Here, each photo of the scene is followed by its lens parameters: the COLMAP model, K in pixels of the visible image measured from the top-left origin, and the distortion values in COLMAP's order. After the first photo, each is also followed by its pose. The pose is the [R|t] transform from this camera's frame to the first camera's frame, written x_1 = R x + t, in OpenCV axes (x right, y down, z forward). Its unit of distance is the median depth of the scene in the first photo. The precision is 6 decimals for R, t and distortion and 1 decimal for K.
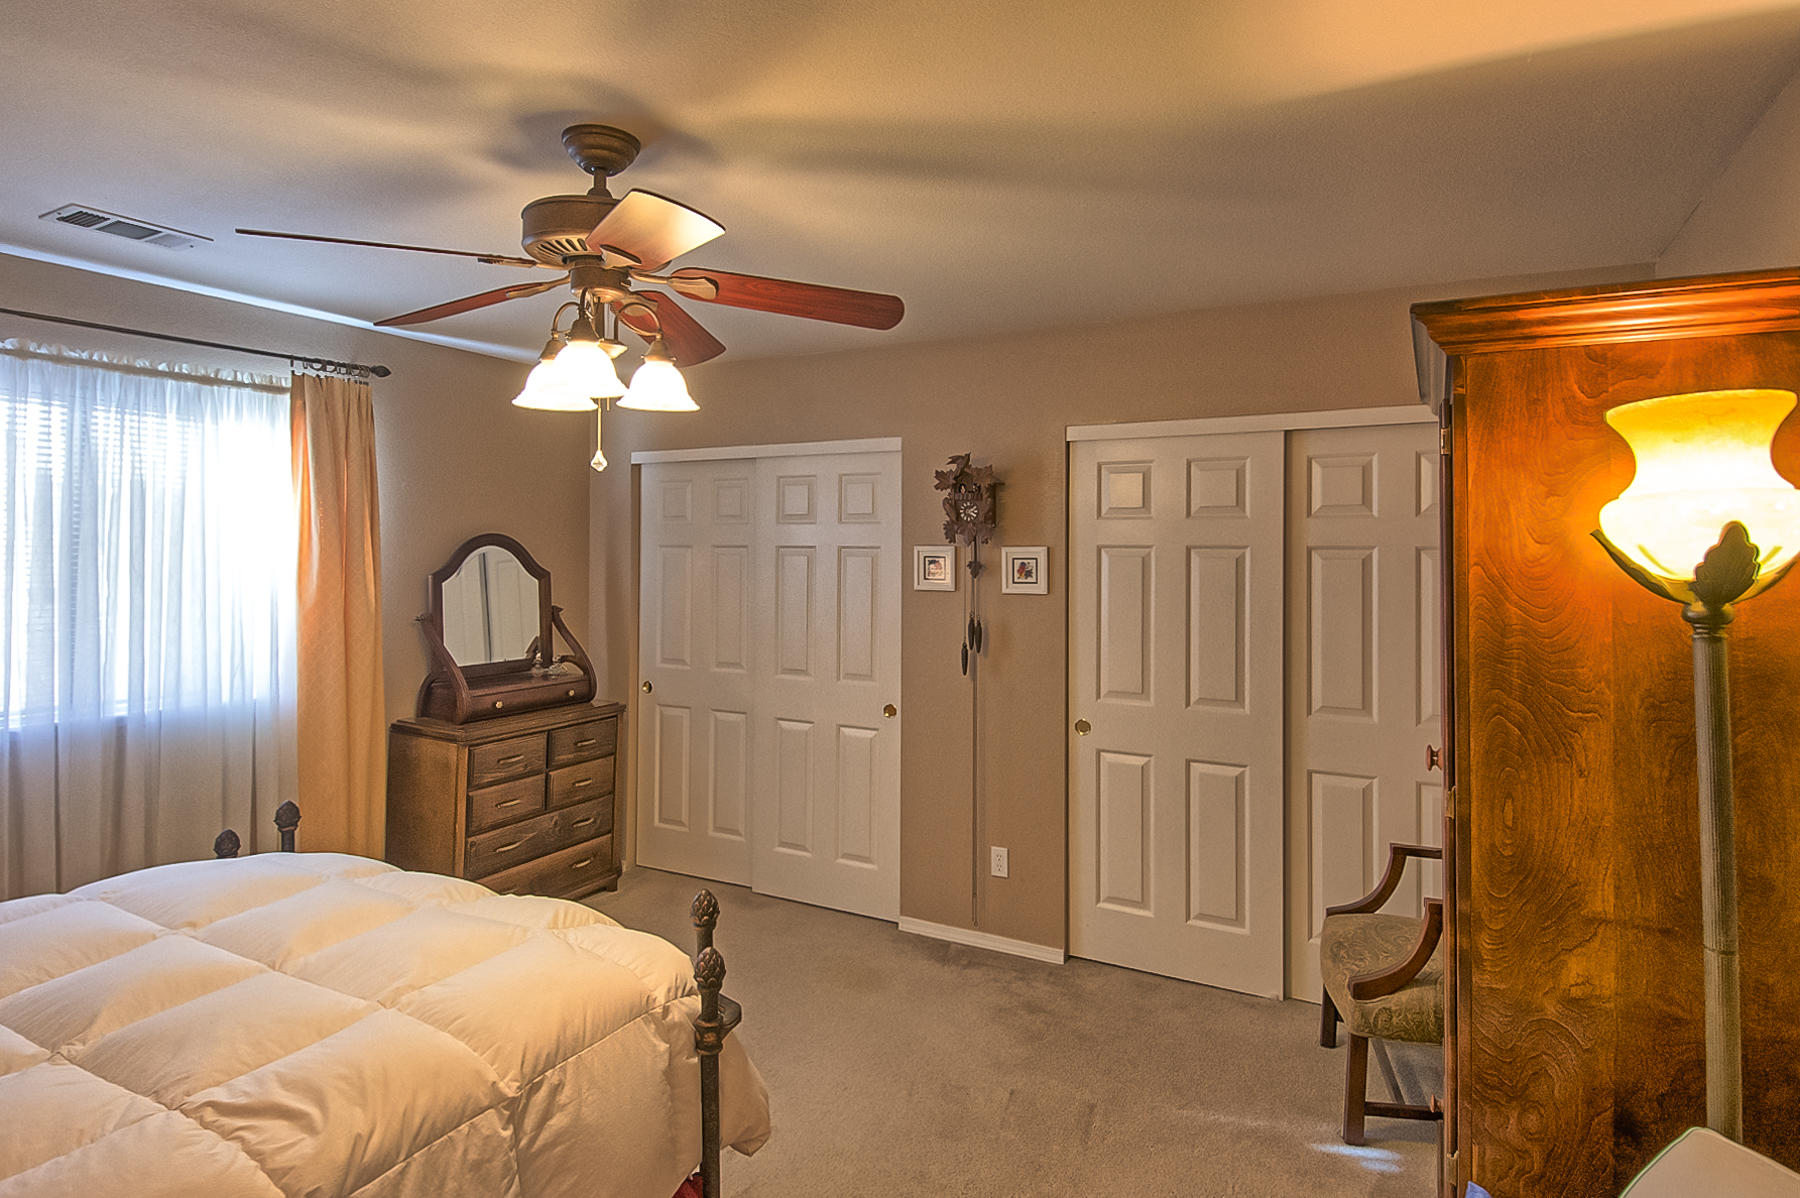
lens RADIAL K [[972.9, 0, 900.0], [0, 972.9, 530.5], [0, 0, 1]] dist [-0.002279, -0.042591]
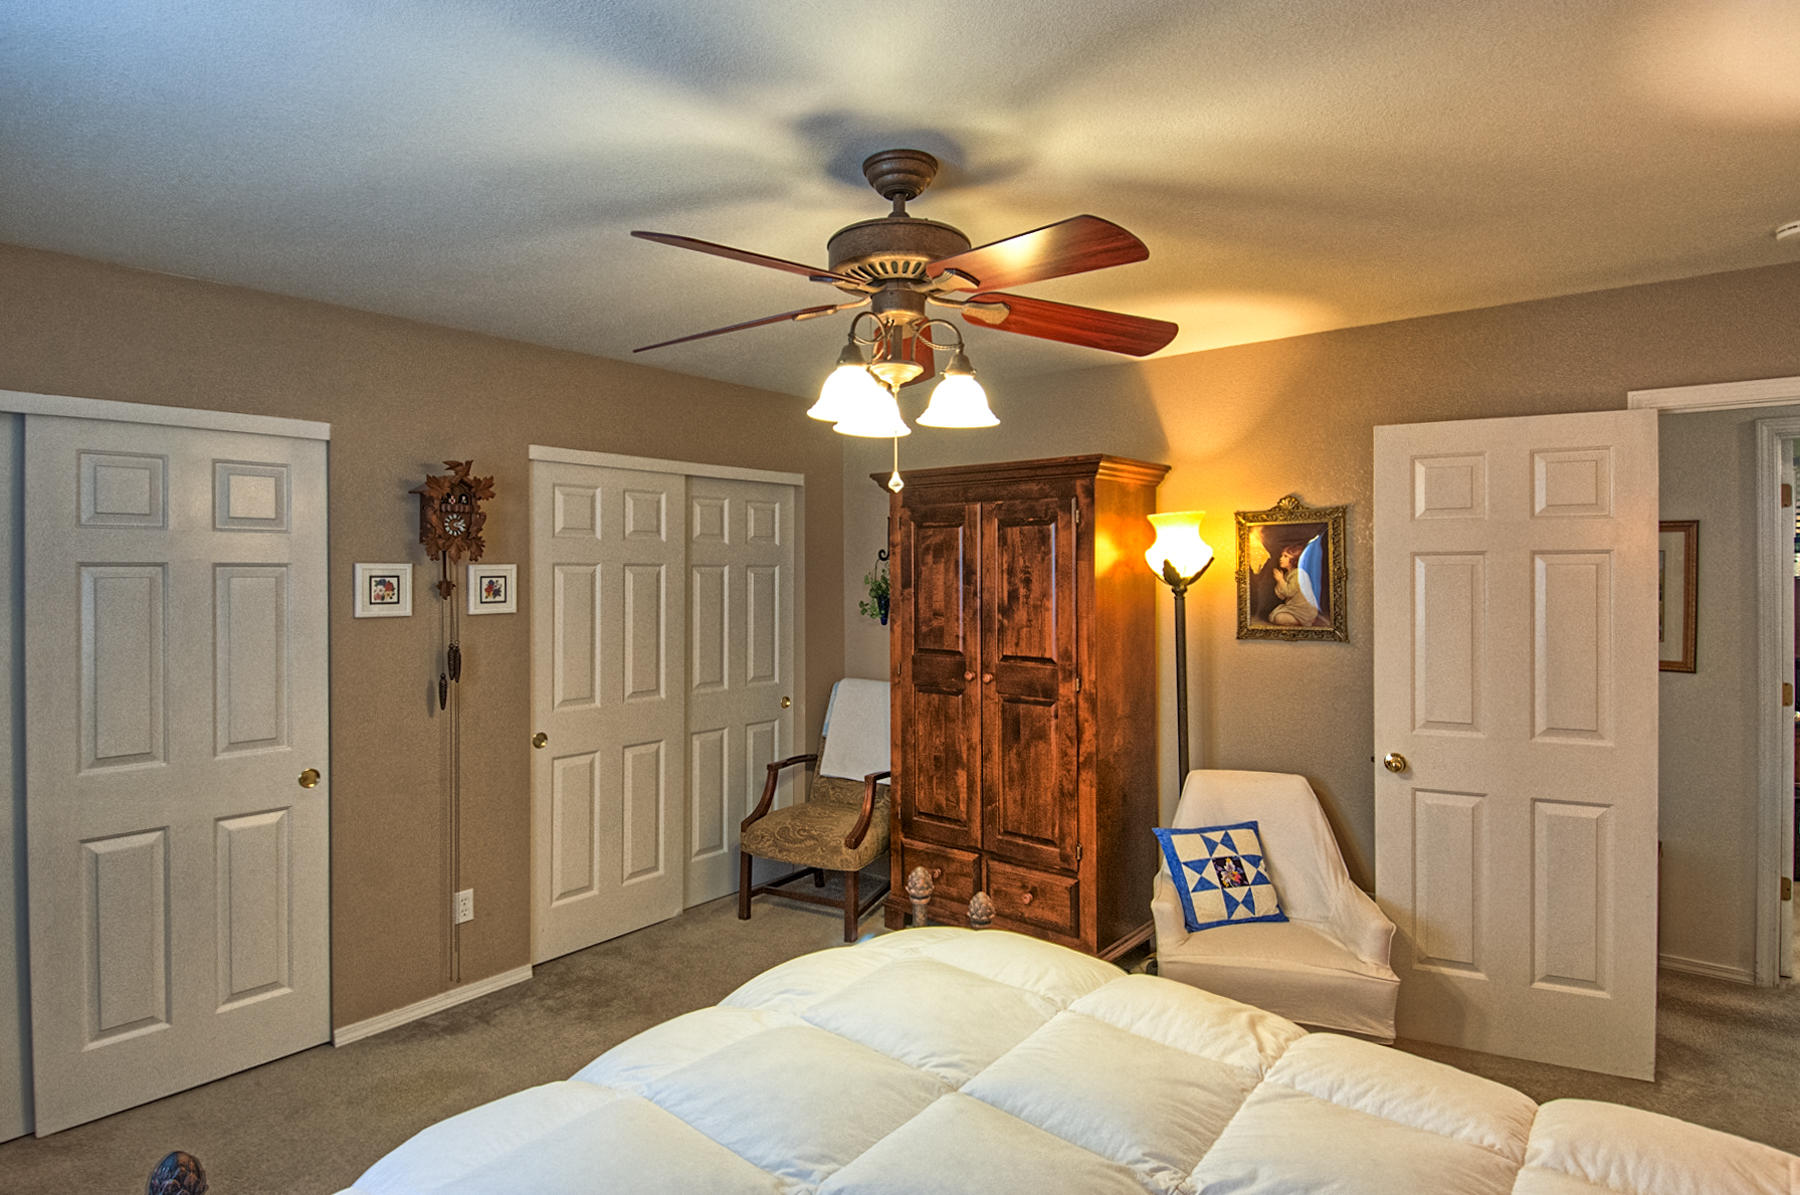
lens RADIAL K [[939.4, 0, 899.2], [0, 939.4, 584.1], [0, 0, 1]] dist [0.040887, -0.049065]
pose [[0.191648, -0.021701, 0.981224, -0.715821], [-0.015548, 0.999563, 0.025143, 0.006872], [-0.981341, -0.020074, 0.191227, 0.442246]]
